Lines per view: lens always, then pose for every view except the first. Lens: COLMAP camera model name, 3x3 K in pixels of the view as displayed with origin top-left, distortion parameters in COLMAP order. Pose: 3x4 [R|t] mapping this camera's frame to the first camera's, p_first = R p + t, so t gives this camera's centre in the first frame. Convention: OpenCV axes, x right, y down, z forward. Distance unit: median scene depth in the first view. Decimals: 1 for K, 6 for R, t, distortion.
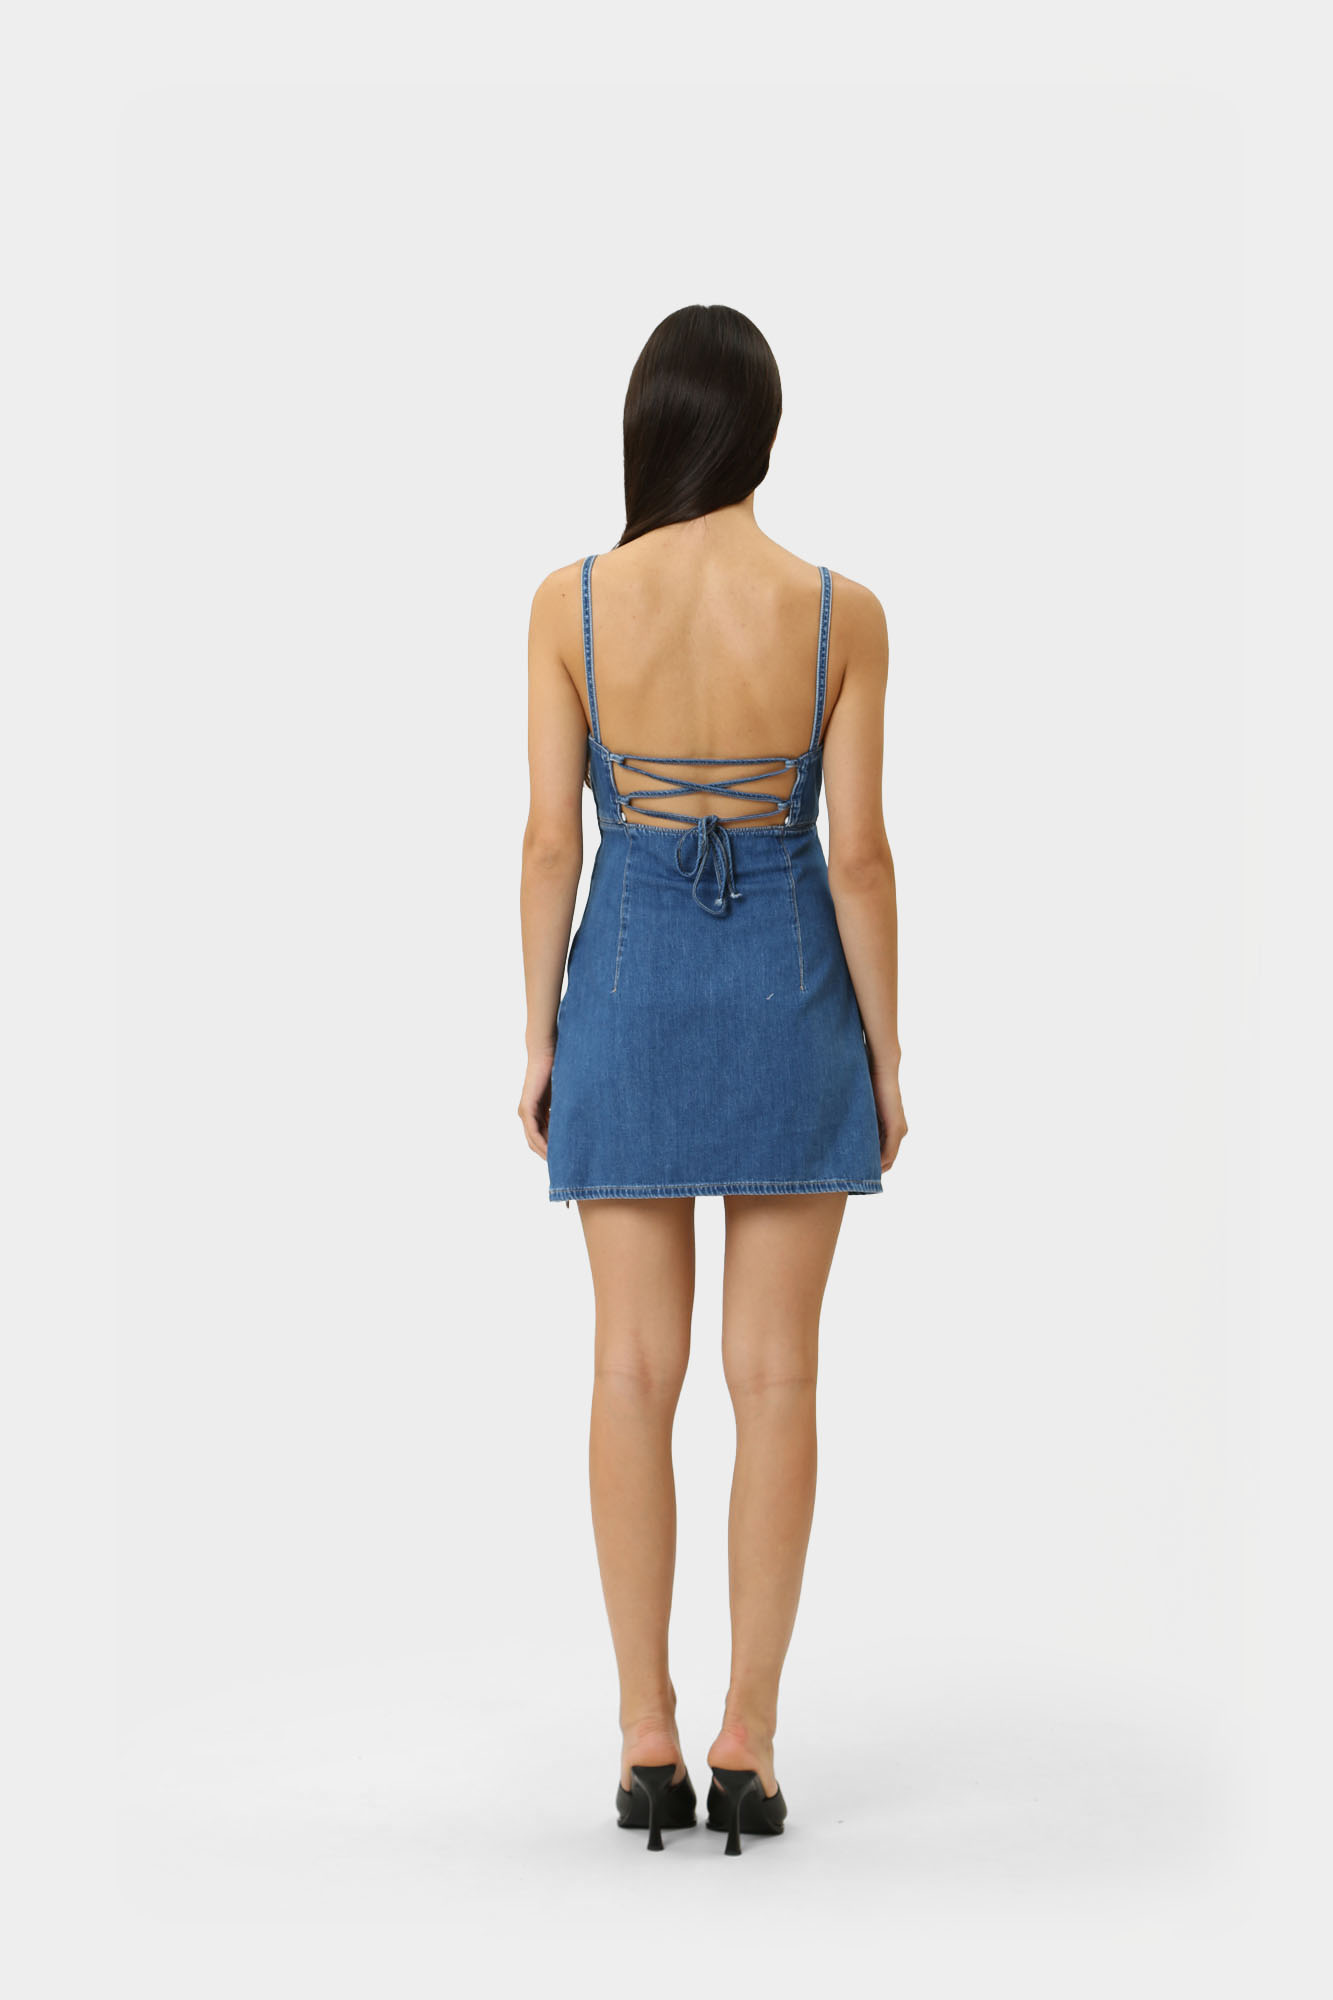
lens RADIAL K [[4438.5, 0, 663.6], [0, 4438.5, 1009.1], [0, 0, 1]] dist [-0.032707, 0.000000]
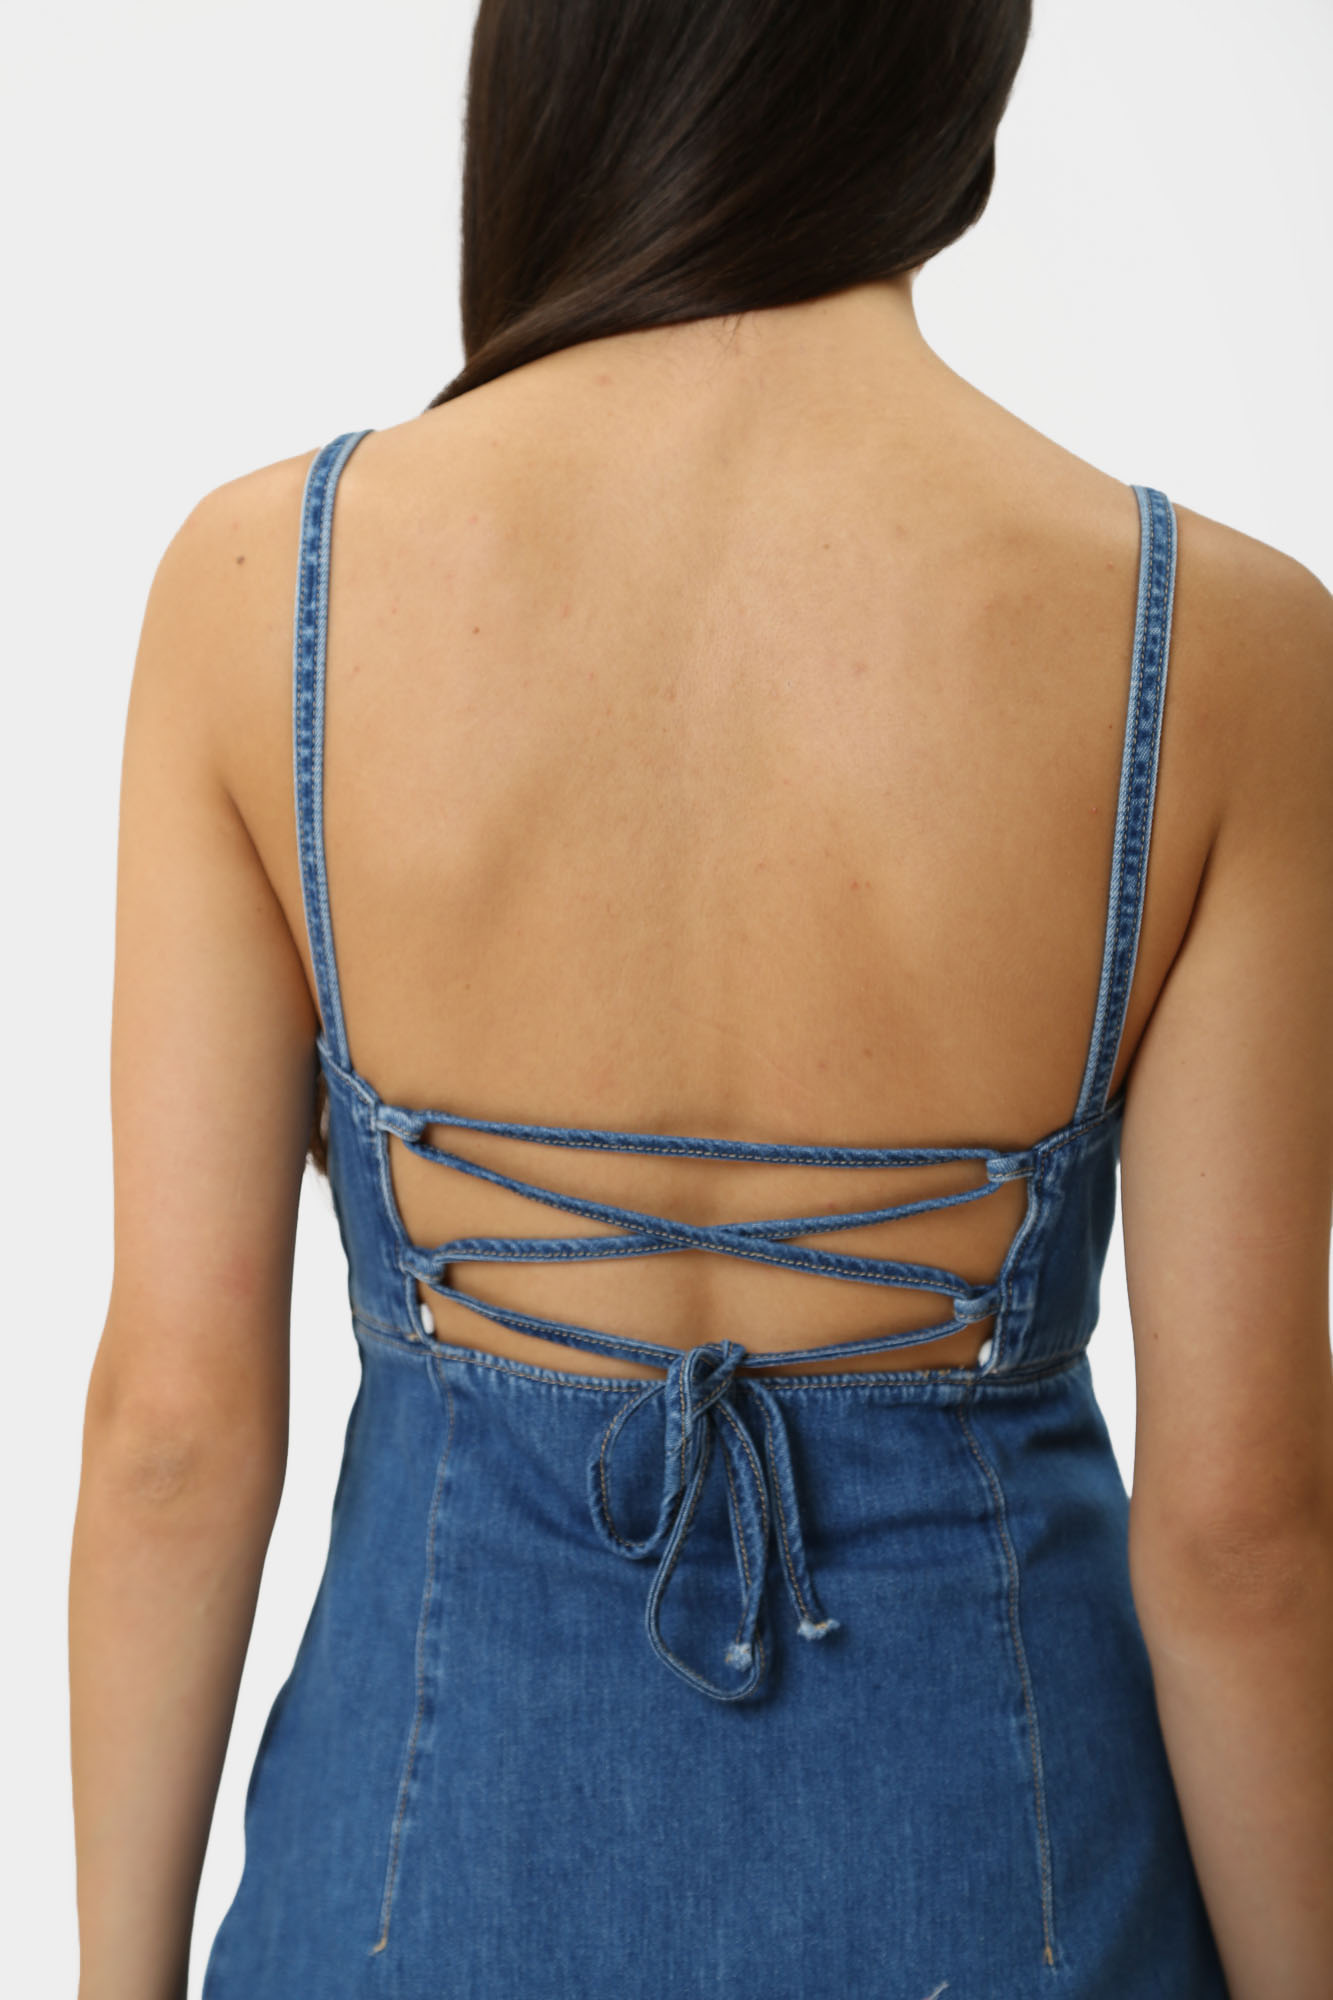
lens RADIAL K [[5743.0, 0, 664.4], [0, 5743.0, 1006.0], [0, 0, 1]] dist [0.923563, 0.000000]
pose [[0.999649, 0.007120, 0.025521, -0.003041], [-0.006931, 0.999948, -0.007491, -0.062084], [-0.025573, 0.007311, 0.999646, 0.623134]]
